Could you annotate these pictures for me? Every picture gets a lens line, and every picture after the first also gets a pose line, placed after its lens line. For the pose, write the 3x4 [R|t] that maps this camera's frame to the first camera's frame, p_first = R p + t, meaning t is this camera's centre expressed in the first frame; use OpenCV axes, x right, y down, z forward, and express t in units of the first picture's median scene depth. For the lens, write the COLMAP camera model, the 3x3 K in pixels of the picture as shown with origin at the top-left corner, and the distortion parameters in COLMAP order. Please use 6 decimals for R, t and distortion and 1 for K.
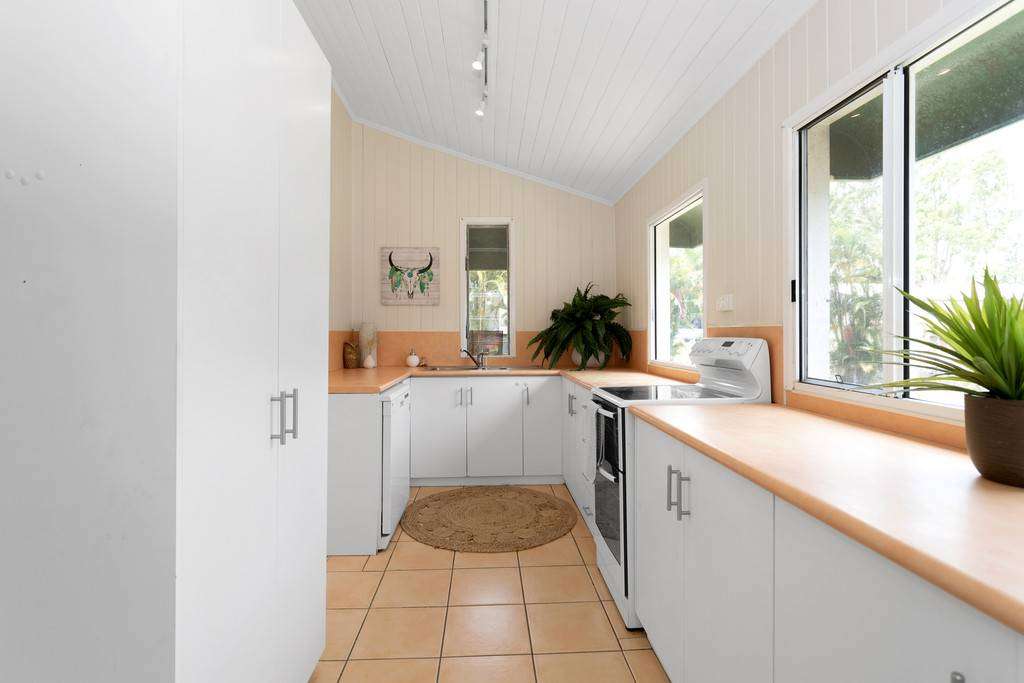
lens RADIAL K [[495.9, 0, 507.4], [0, 495.9, 336.4], [0, 0, 1]] dist [0.000259, 0.000192]
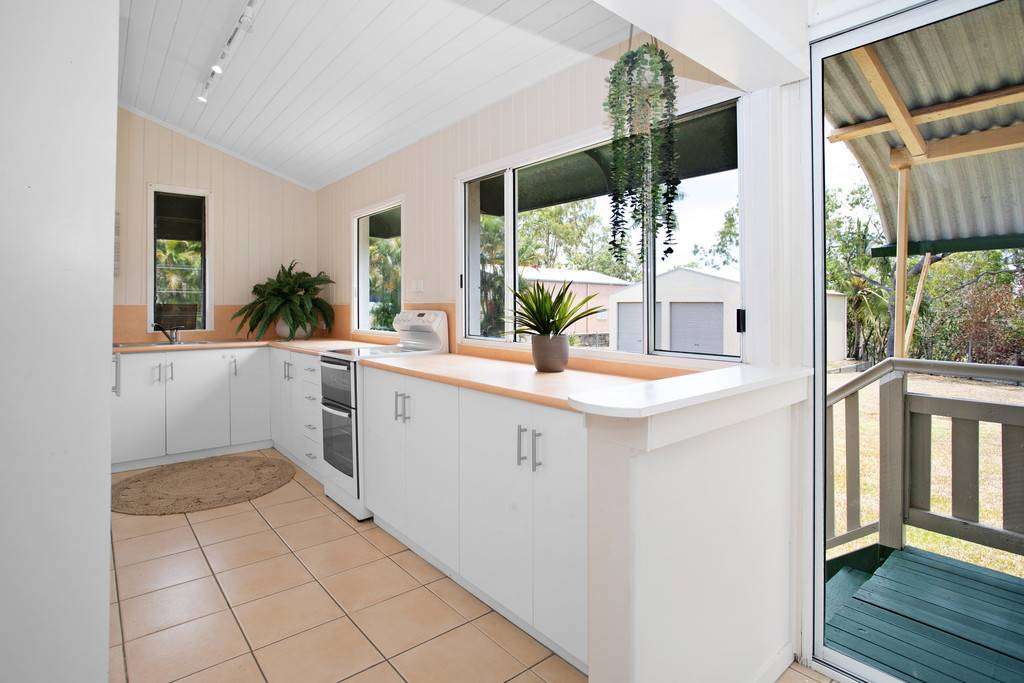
lens RADIAL K [[495.9, 0, 507.4], [0, 495.9, 336.4], [0, 0, 1]] dist [0.000259, 0.000192]
pose [[0.805504, -0.034024, 0.591613, -0.130084], [0.001902, 0.998494, 0.054834, -0.000629], [-0.592587, -0.043043, 0.804355, -0.194262]]
